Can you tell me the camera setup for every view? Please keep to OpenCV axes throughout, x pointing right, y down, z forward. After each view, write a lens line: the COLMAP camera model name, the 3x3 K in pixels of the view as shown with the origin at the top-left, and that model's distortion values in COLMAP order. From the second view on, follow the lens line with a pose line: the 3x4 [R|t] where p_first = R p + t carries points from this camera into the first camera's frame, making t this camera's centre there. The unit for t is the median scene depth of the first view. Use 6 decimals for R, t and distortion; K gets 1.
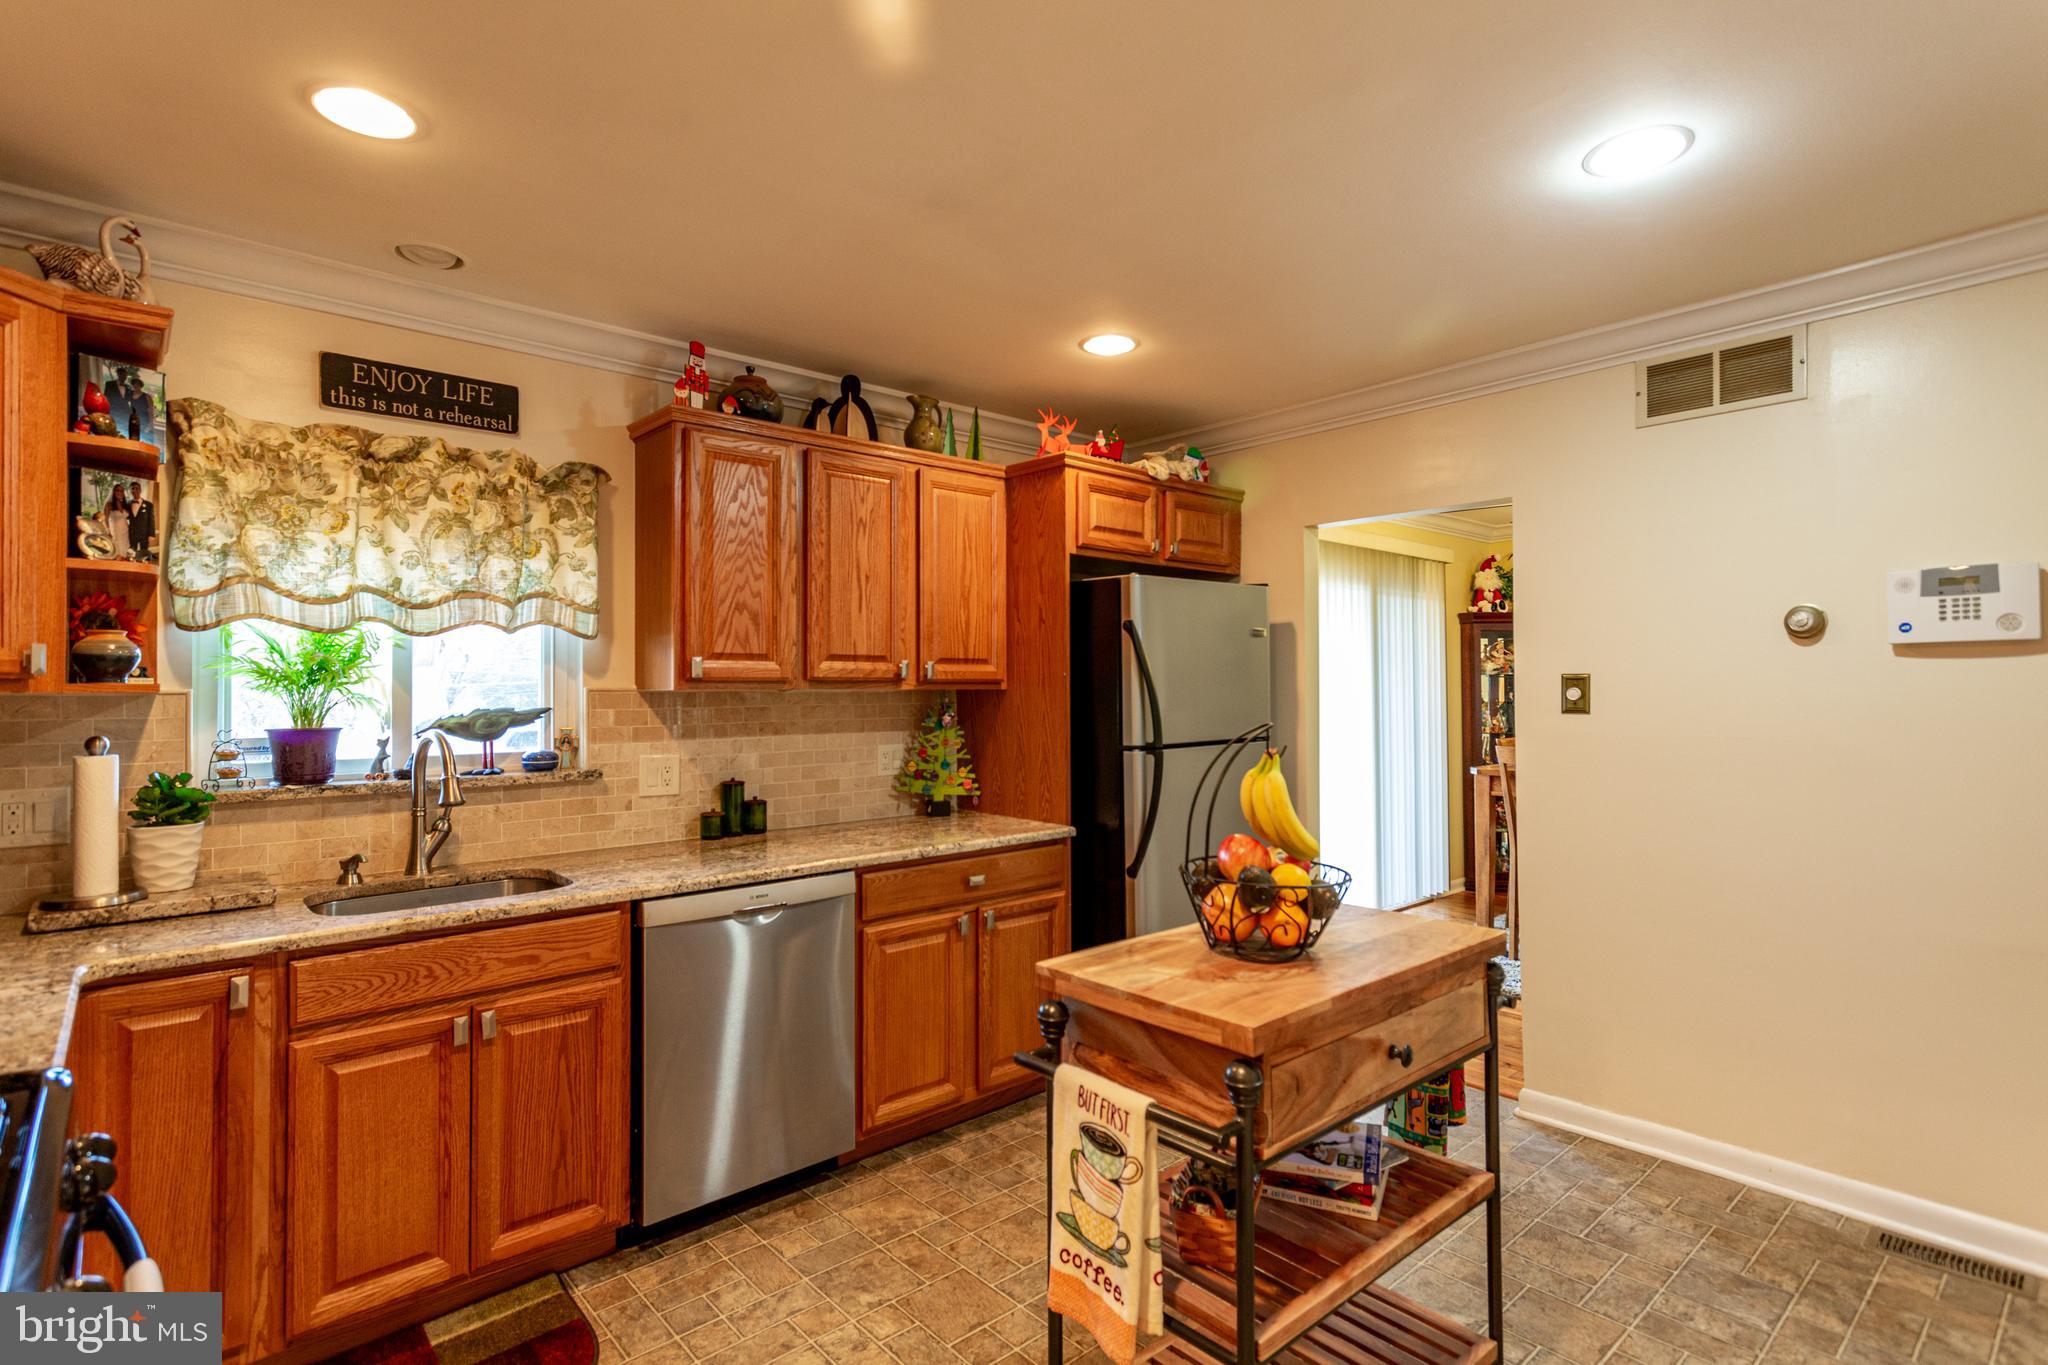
lens RADIAL K [[1027.6, 0, 1017.0], [0, 1027.6, 675.5], [0, 0, 1]] dist [0.004879, 0.008181]
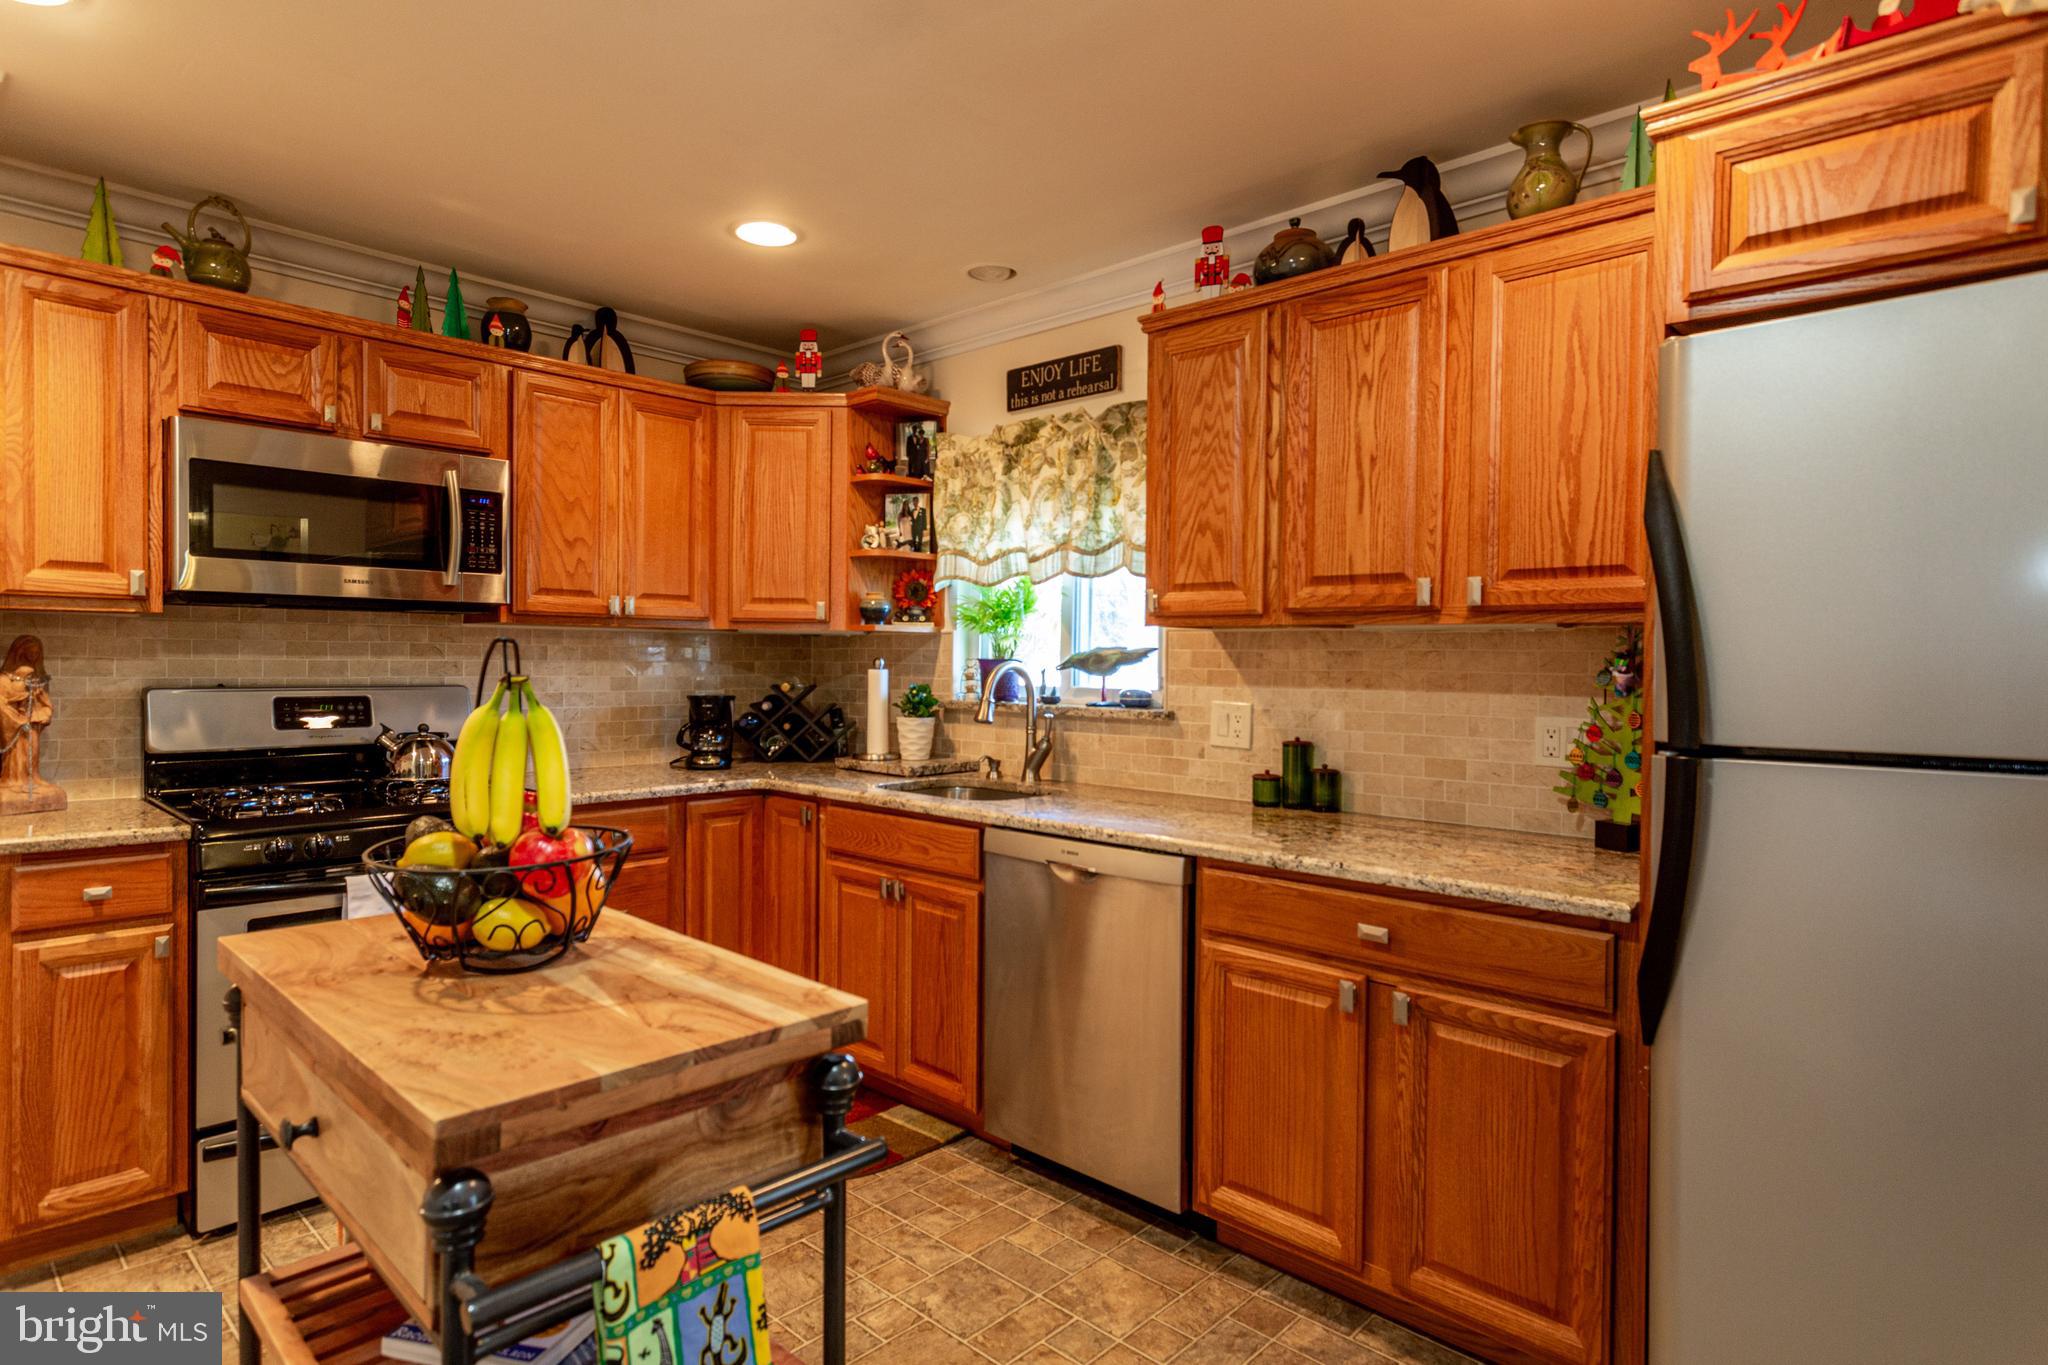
lens RADIAL K [[1082.3, 0, 1011.0], [0, 1082.3, 674.6], [0, 0, 1]] dist [-0.002632, 0.009434]
pose [[0.083277, 0.023735, -0.996244, 0.660284], [0.001619, 0.999712, 0.023953, 0.035180], [0.996525, -0.003608, 0.083214, 0.839570]]
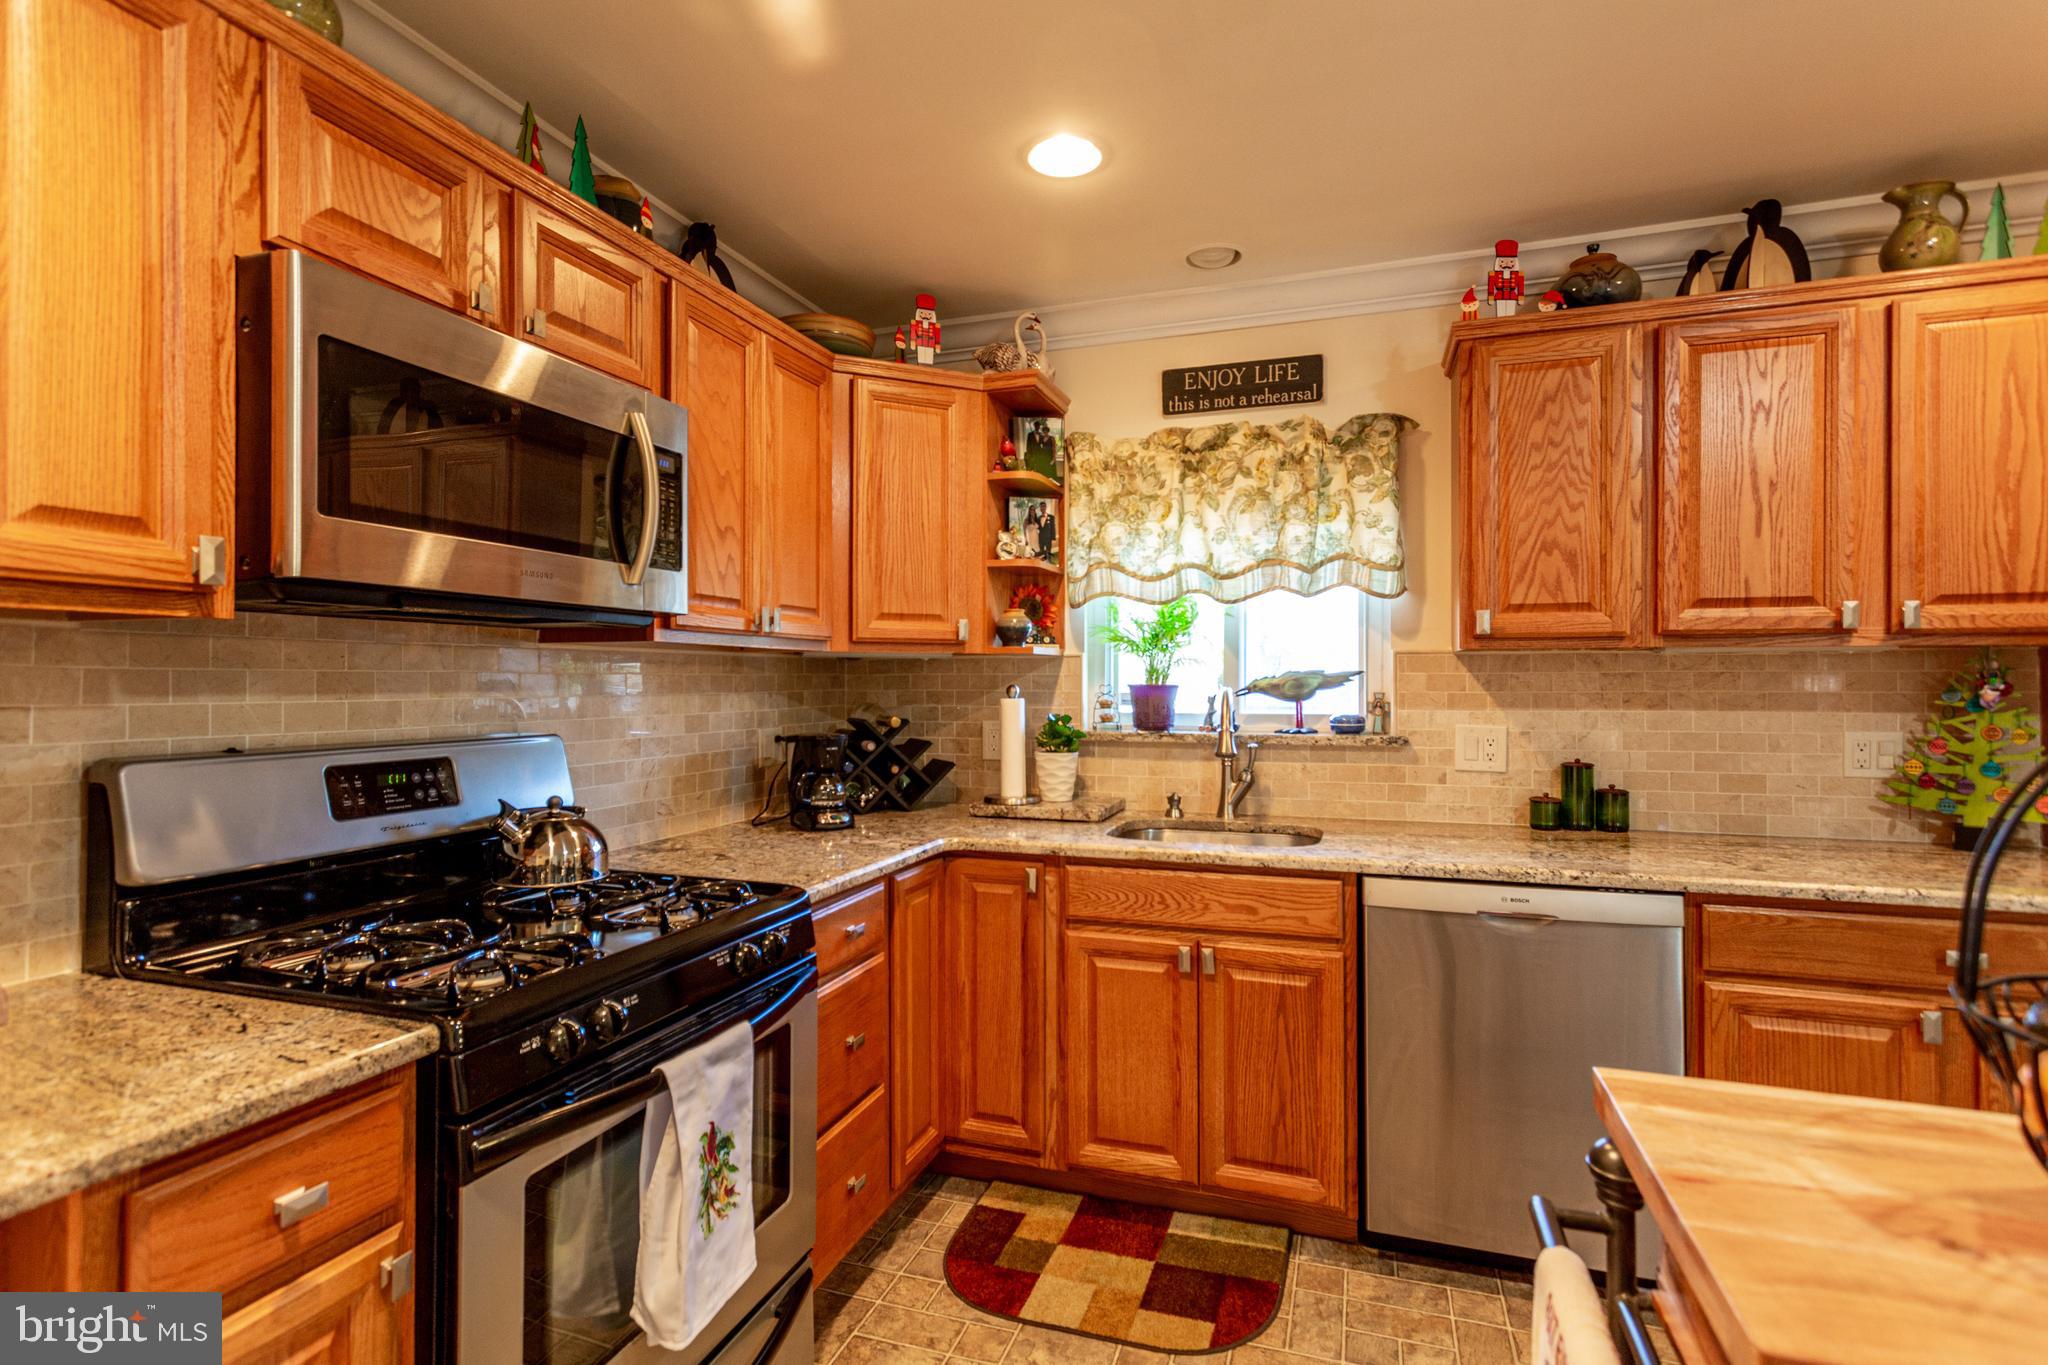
lens RADIAL K [[981.2, 0, 1004.4], [0, 981.2, 674.7], [0, 0, 1]] dist [0.001739, 0.006933]
pose [[0.484787, 0.001123, -0.874632, 0.221011], [0.009168, 0.999938, 0.006366, 0.028326], [0.874584, -0.011105, 0.484746, 0.267506]]
